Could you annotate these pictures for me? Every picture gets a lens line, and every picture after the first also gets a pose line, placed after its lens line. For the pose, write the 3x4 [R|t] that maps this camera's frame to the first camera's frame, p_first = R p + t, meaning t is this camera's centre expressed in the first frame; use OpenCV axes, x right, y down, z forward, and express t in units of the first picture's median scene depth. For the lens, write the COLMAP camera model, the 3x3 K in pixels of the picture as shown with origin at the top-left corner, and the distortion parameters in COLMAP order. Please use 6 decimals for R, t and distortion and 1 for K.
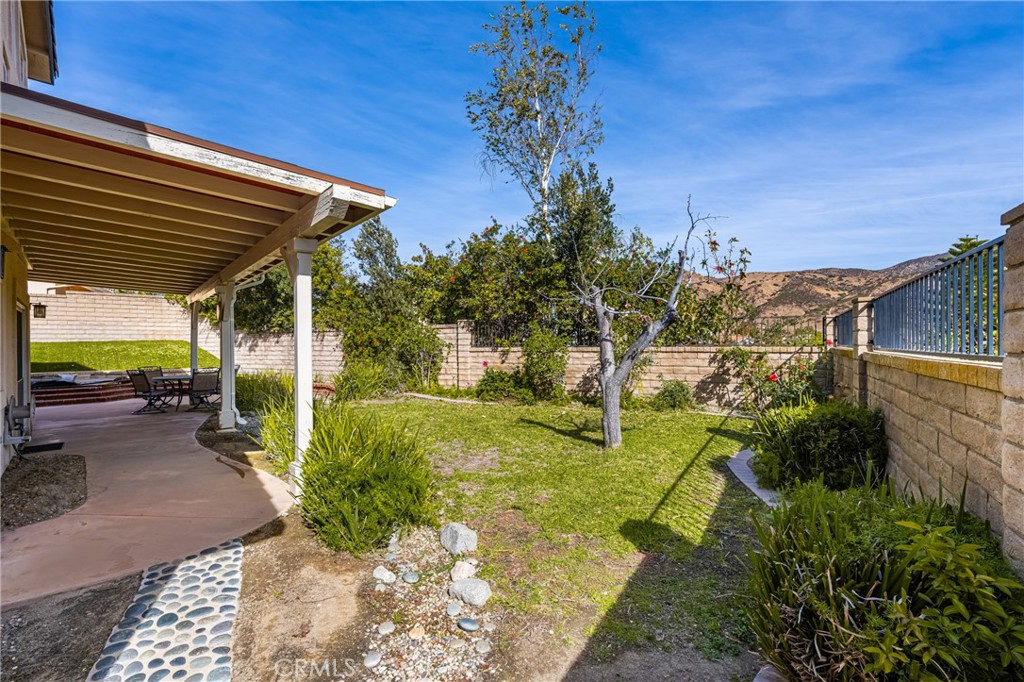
lens RADIAL K [[444.0, 0, 512.8], [0, 444.0, 342.4], [0, 0, 1]] dist [-0.005143, -0.001738]
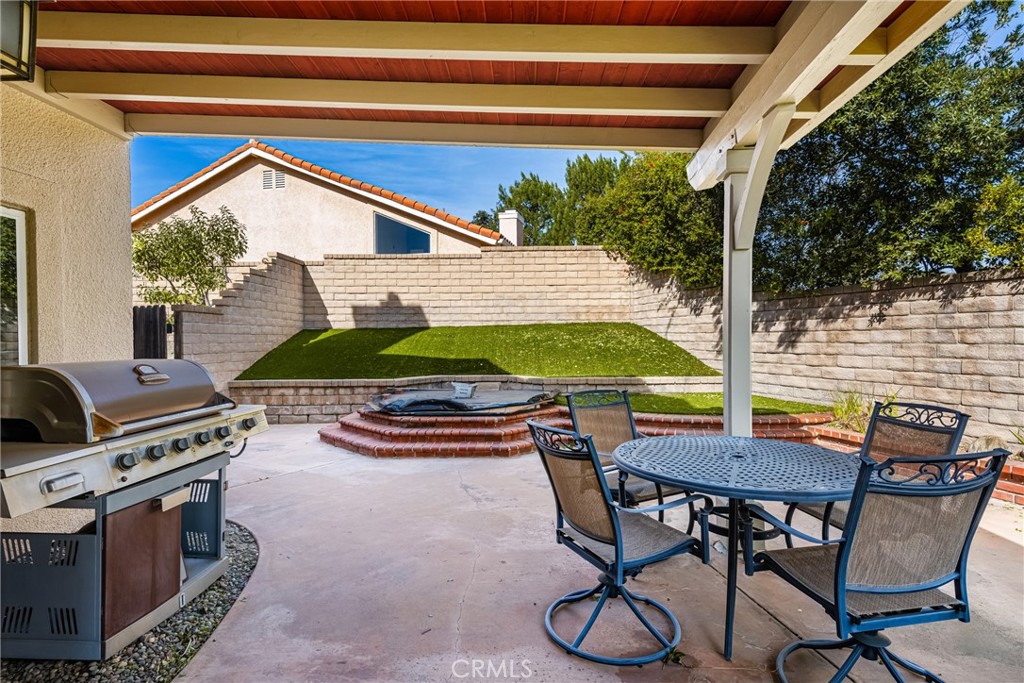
lens RADIAL K [[522.3, 0, 510.0], [0, 522.3, 339.5], [0, 0, 1]] dist [0.003929, -0.000025]
pose [[0.688944, 0.005605, -0.724793, -0.421663], [0.001903, 0.999953, 0.009542, 0.011596], [0.724813, -0.007953, 0.688900, 0.495765]]
